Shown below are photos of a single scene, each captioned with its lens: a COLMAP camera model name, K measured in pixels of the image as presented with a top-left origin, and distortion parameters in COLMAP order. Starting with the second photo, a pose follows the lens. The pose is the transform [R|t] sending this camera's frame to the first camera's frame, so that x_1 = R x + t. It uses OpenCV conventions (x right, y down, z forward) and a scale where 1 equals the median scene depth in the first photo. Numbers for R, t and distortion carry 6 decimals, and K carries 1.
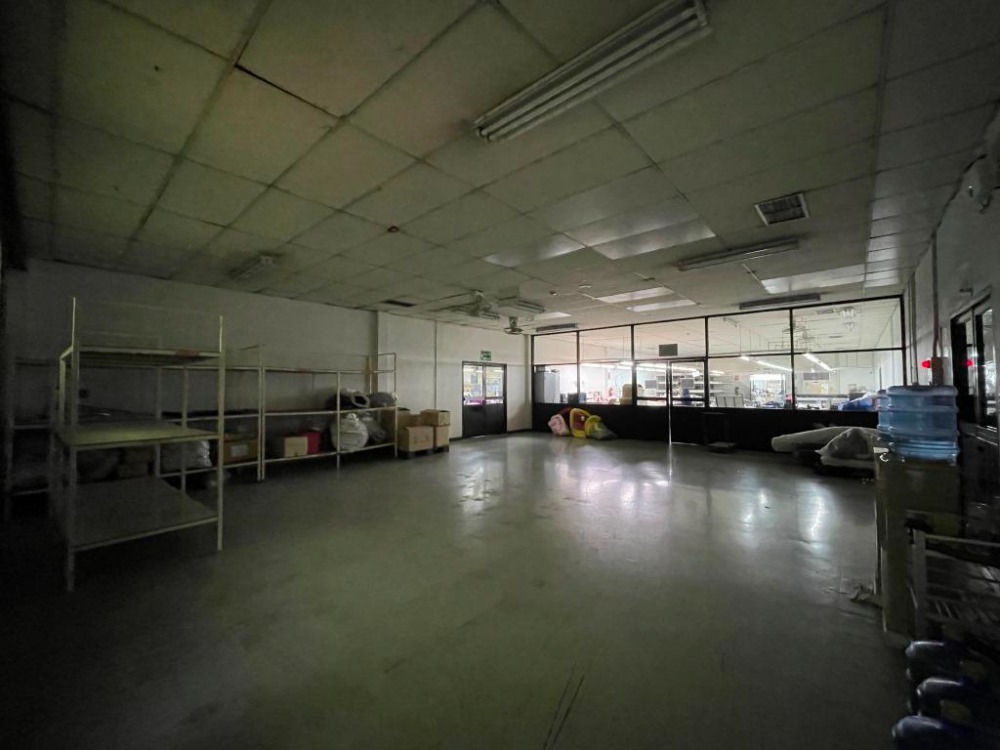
lens RADIAL K [[407.5, 0, 500.0], [0, 407.5, 375.0], [0, 0, 1]] dist [0.001079, 0.000219]
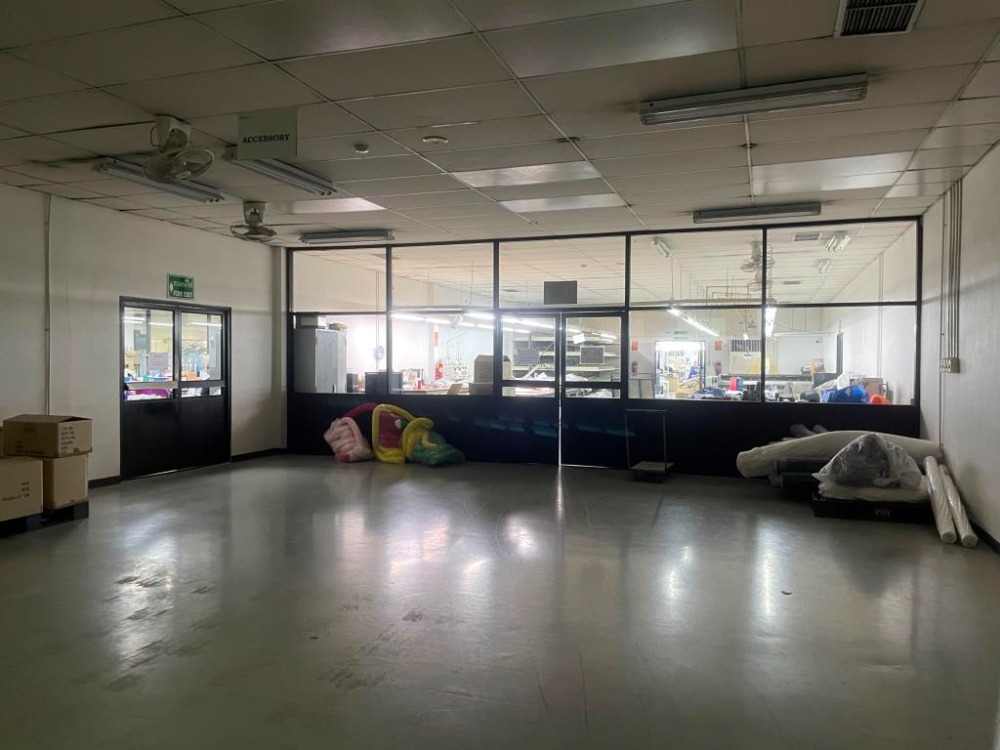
lens RADIAL K [[743.0, 0, 504.6], [0, 743.0, 370.6], [0, 0, 1]] dist [0.100293, -0.132892]
pose [[0.921910, 0.002127, 0.387399, -0.028388], [-0.019695, 0.998949, 0.041385, 0.001975], [-0.386904, -0.045783, 0.920983, 0.122117]]
